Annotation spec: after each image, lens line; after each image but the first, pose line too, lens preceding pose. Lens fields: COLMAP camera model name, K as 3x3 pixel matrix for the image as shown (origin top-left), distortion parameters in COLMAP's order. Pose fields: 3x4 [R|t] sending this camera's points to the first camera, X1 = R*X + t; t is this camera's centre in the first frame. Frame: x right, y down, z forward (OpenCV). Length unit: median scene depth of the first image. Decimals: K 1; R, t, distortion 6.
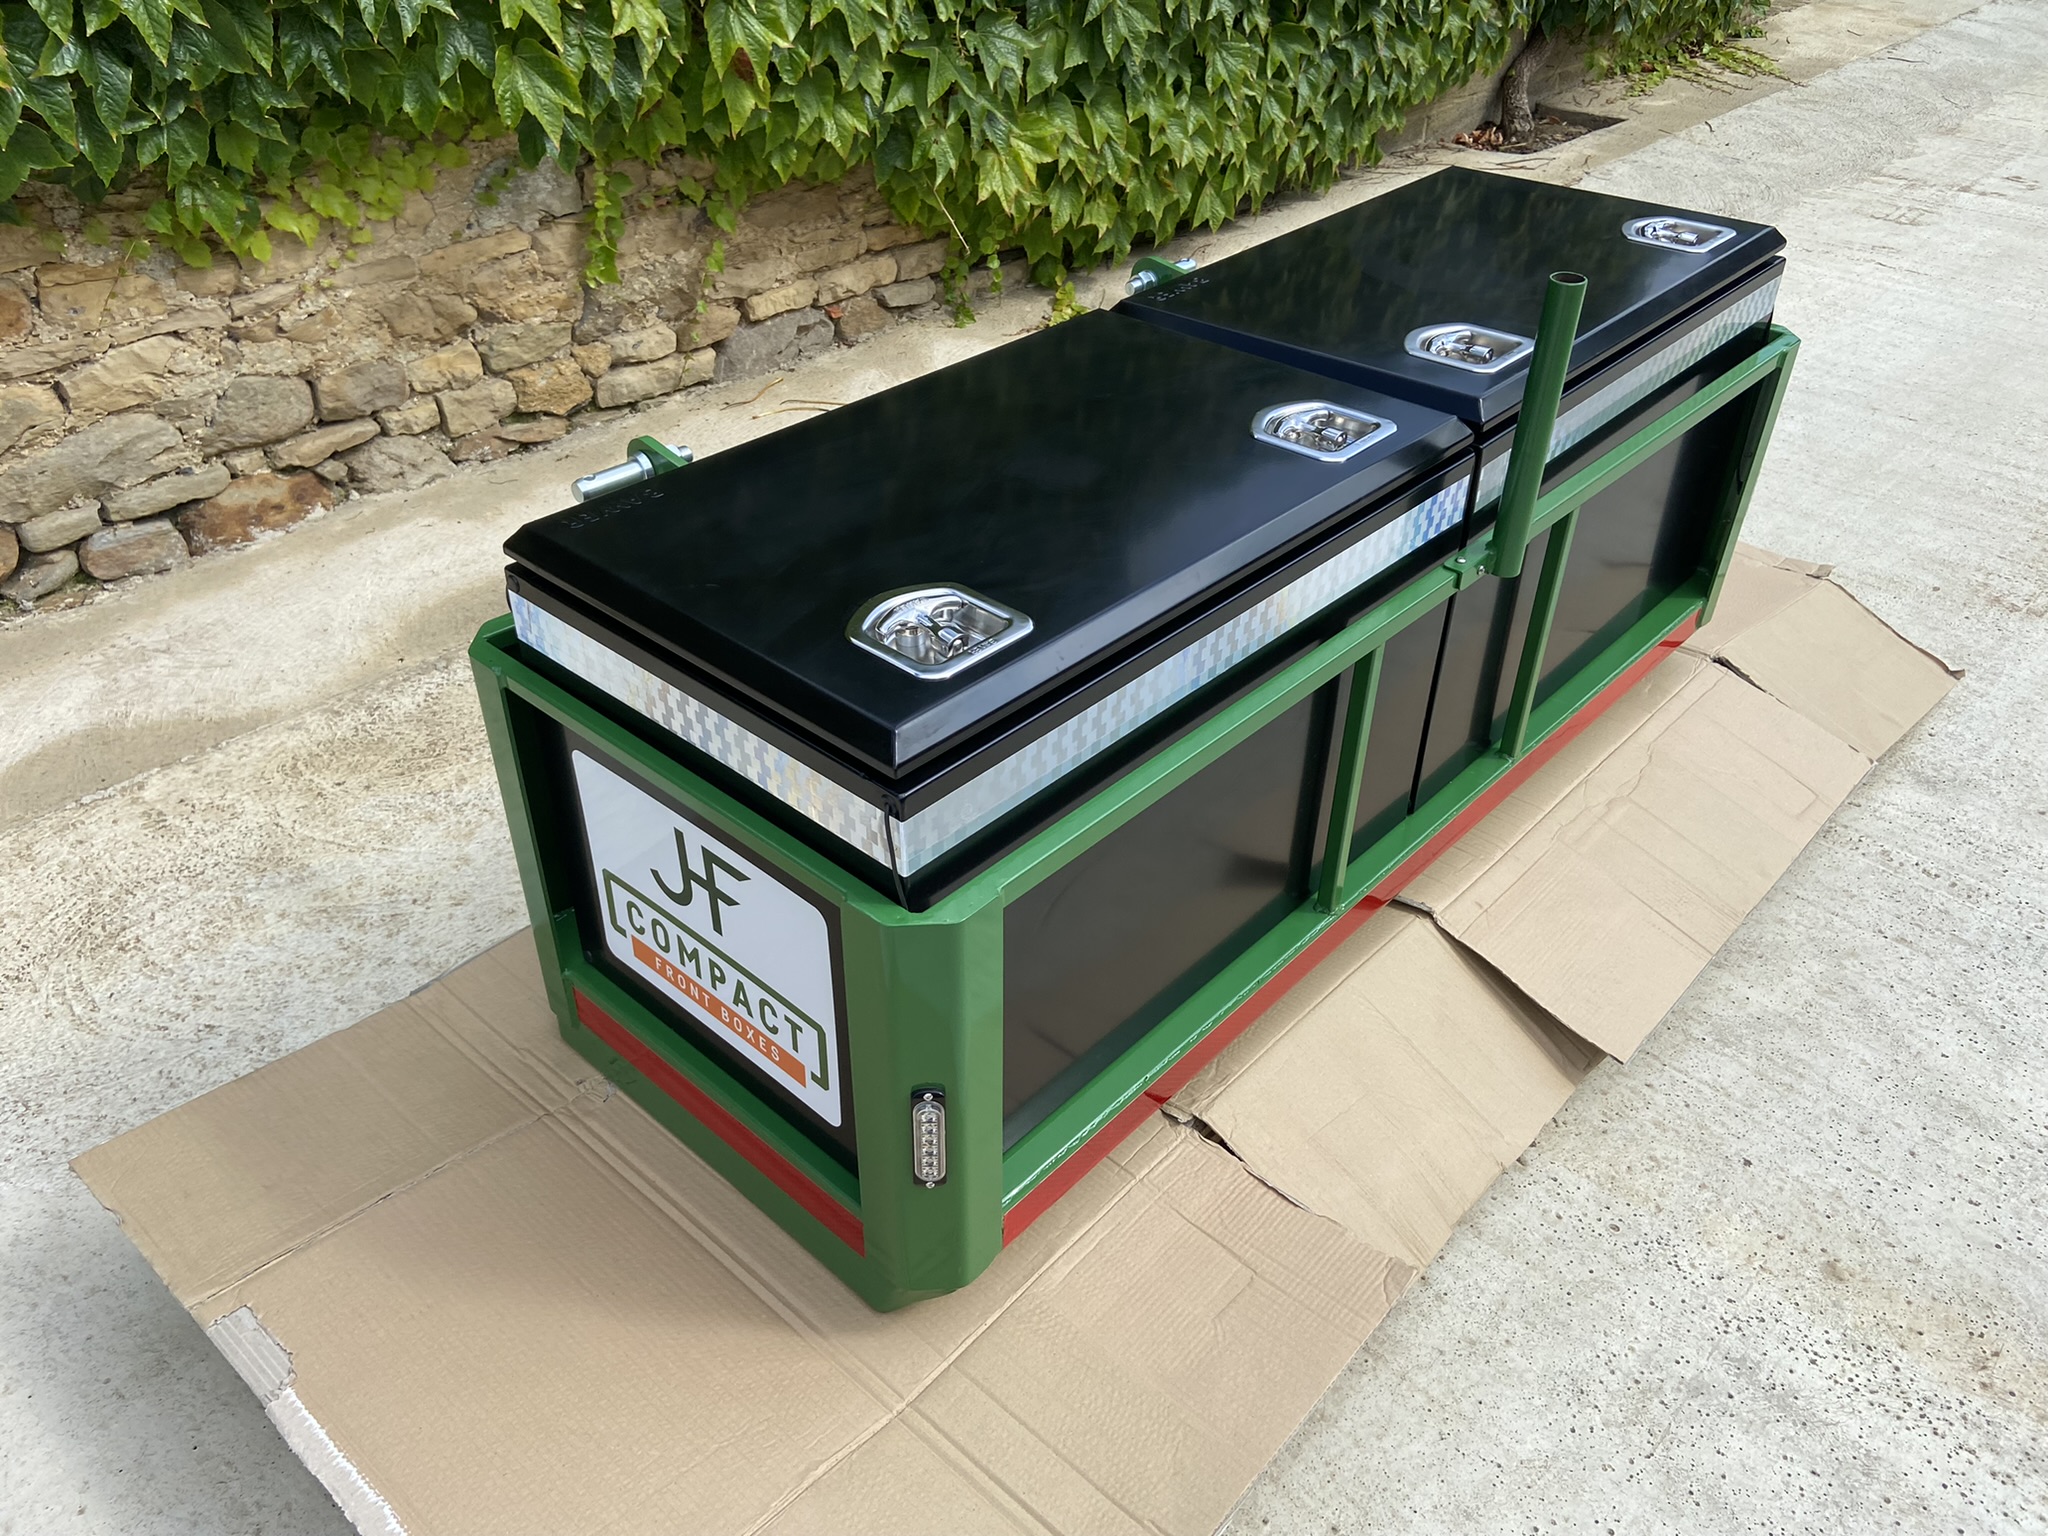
lens RADIAL K [[1562.5, 0, 1021.3], [0, 1562.5, 764.1], [0, 0, 1]] dist [0.114036, -0.153830]
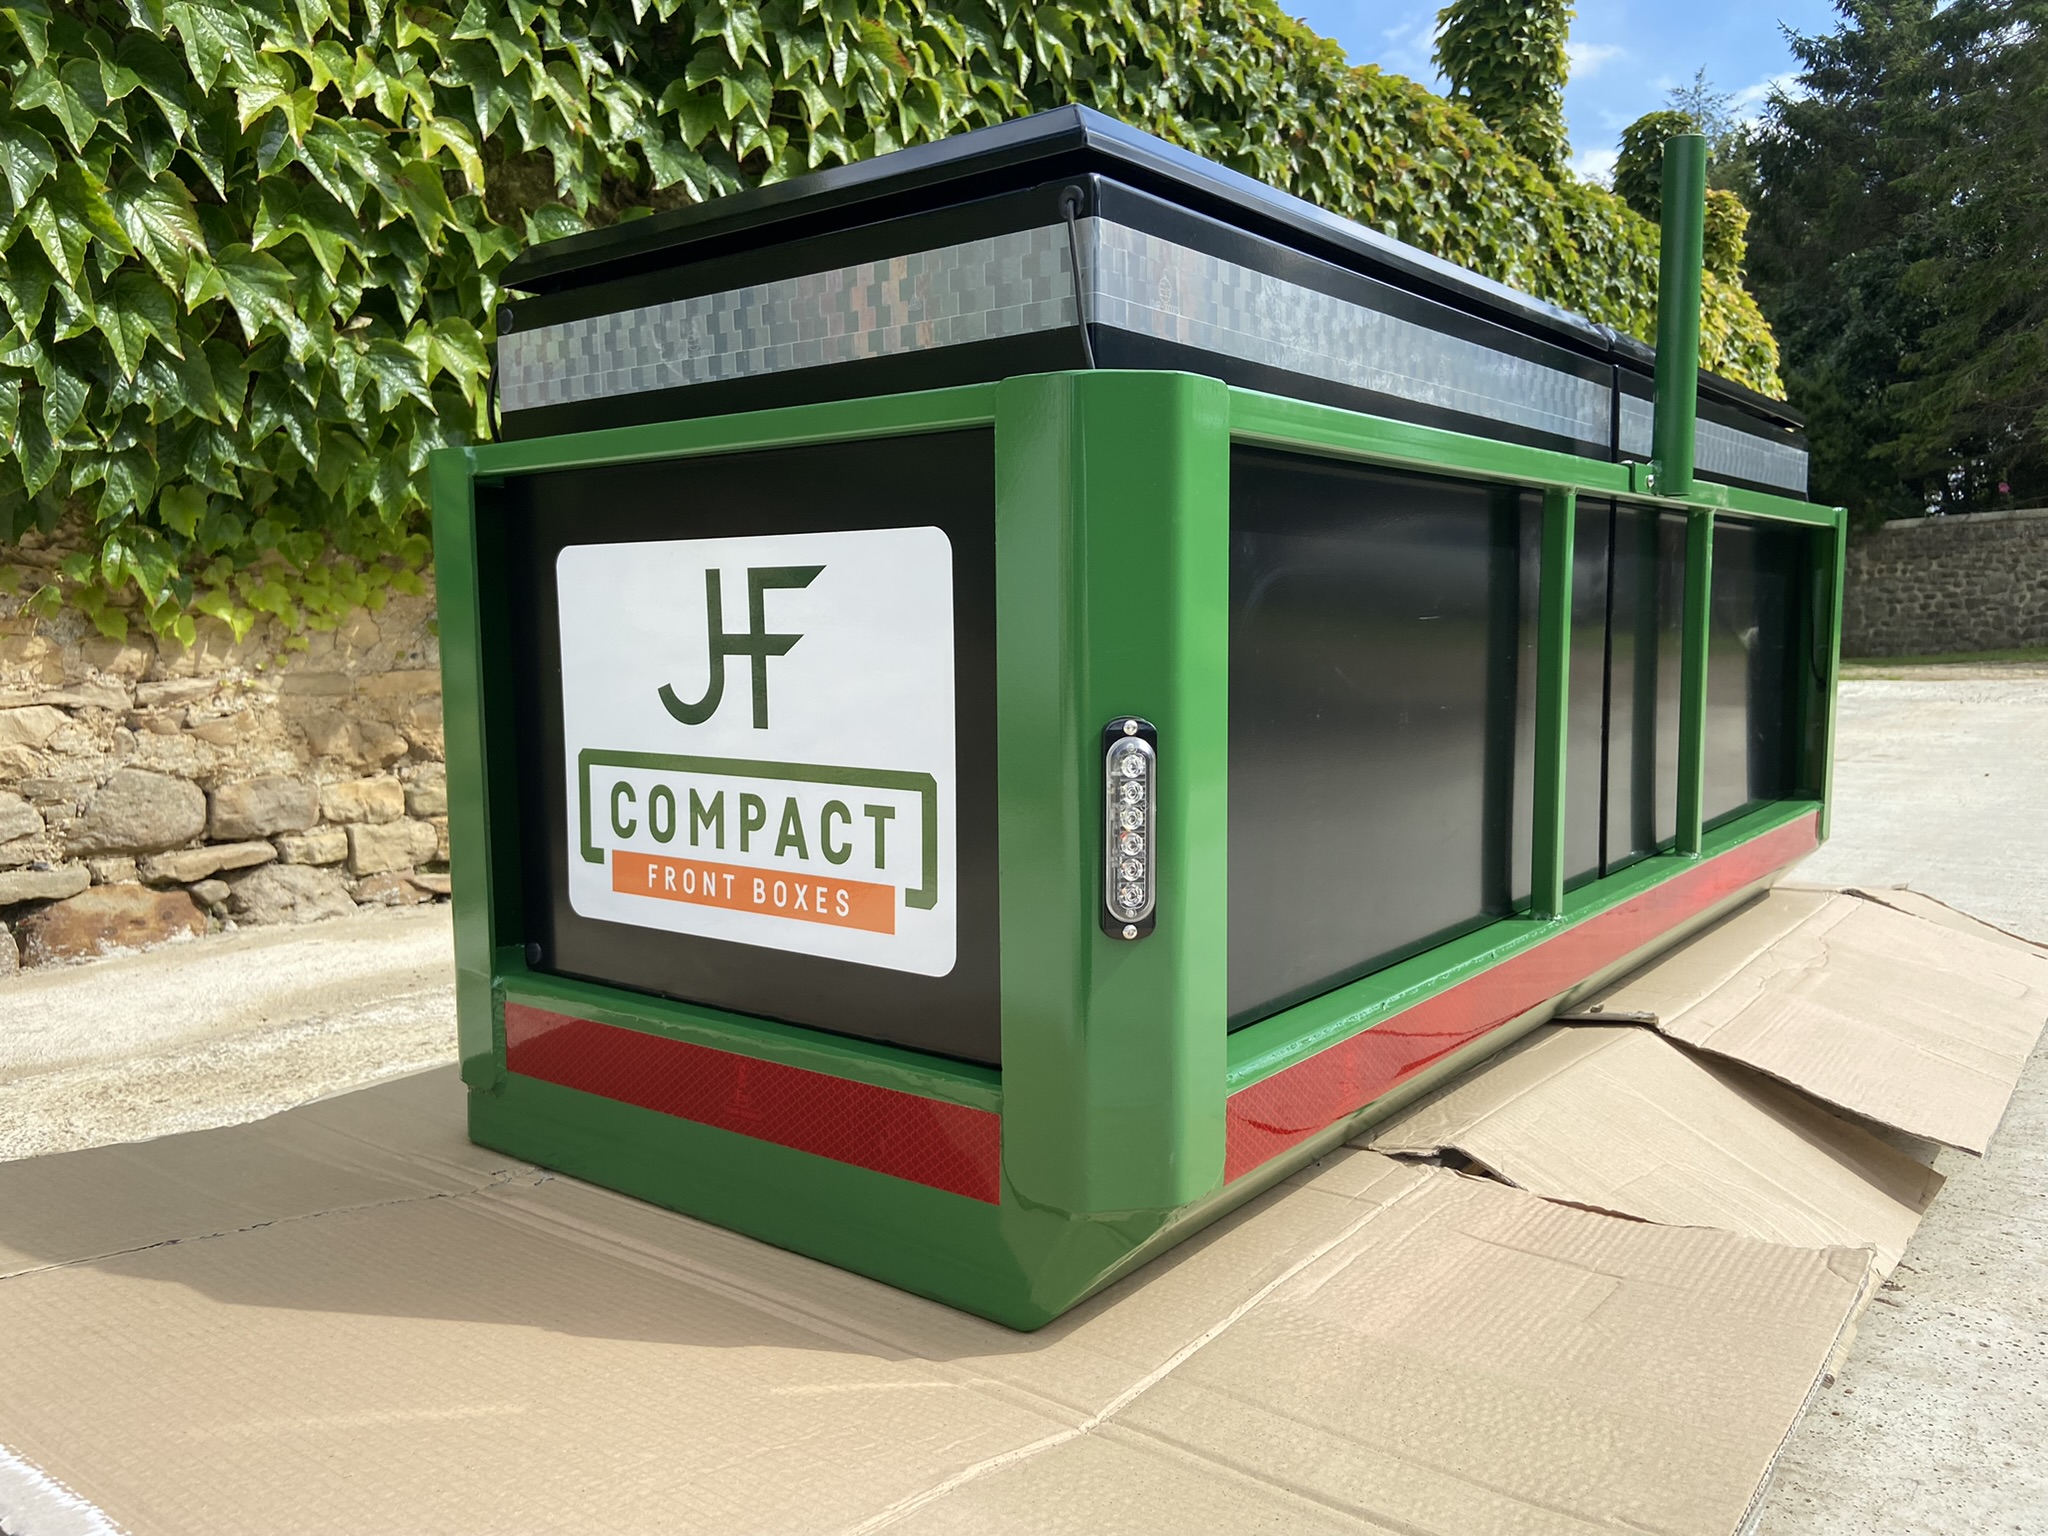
lens RADIAL K [[1562.5, 0, 1030.5], [0, 1562.5, 760.3], [0, 0, 1]] dist [0.114036, -0.153830]
pose [[0.995965, -0.026424, 0.085762, -0.064458], [0.065506, 0.867260, -0.493528, 0.222603], [-0.061337, 0.497155, 0.865491, 0.194534]]
